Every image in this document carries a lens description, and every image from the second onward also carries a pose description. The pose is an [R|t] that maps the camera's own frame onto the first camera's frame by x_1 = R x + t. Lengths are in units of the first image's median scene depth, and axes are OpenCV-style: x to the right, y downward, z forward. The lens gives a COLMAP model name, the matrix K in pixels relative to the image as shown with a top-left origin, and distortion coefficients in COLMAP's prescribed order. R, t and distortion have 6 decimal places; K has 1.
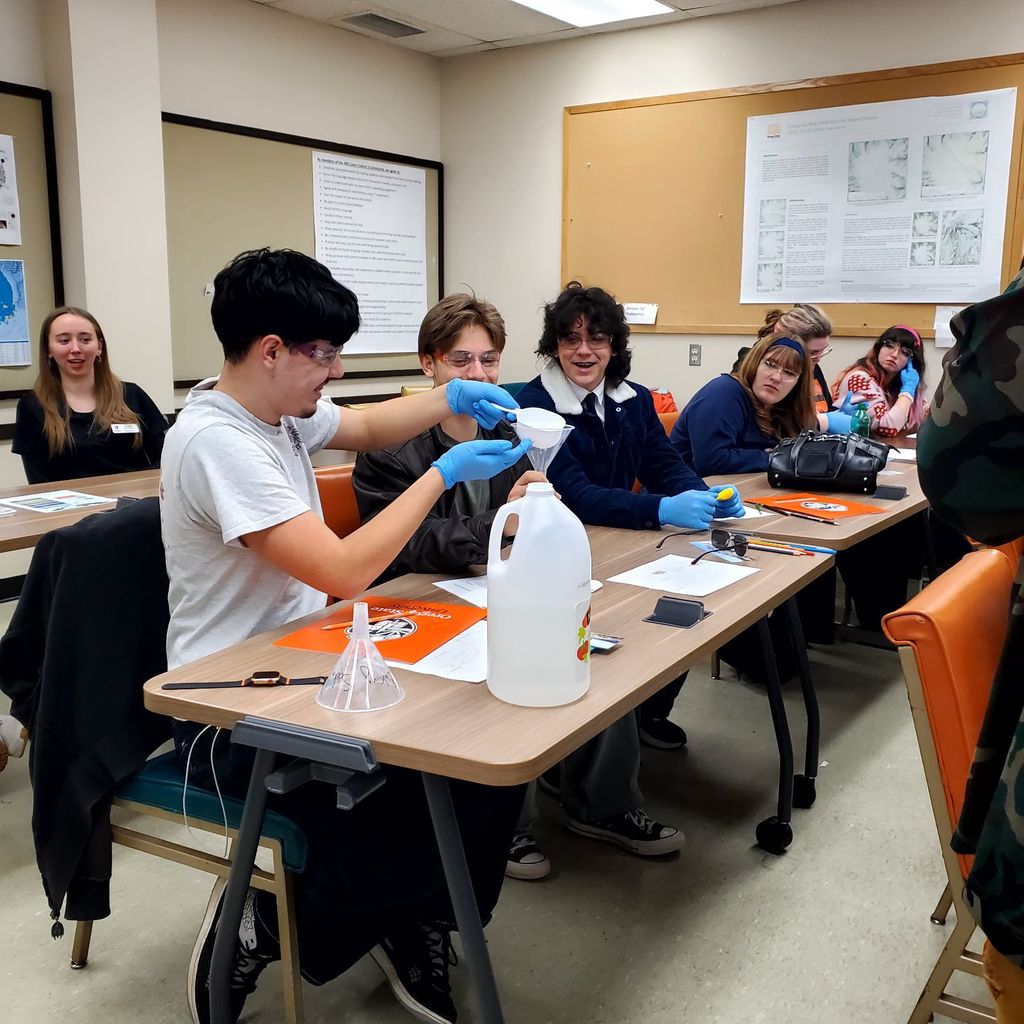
lens RADIAL K [[1054.6, 0, 512.0], [0, 1054.6, 512.0], [0, 0, 1]] dist [-0.023595, 0.116464]
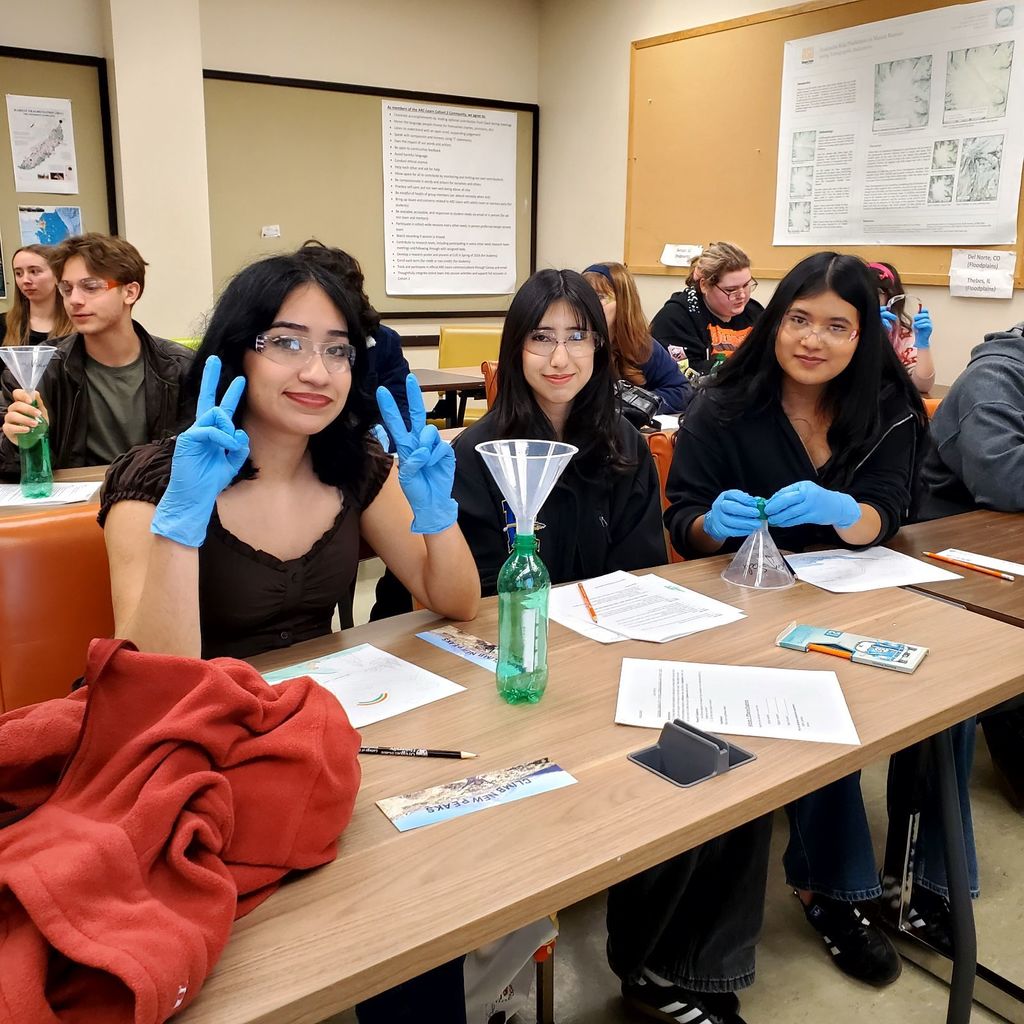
lens RADIAL K [[1054.6, 0, 512.0], [0, 1054.6, 512.0], [0, 0, 1]] dist [-0.023595, 0.116464]
pose [[0.940406, 0.085232, -0.329200, 0.347239], [-0.068715, 0.995738, 0.061510, -0.004065], [0.333040, -0.035224, 0.942255, 0.032767]]
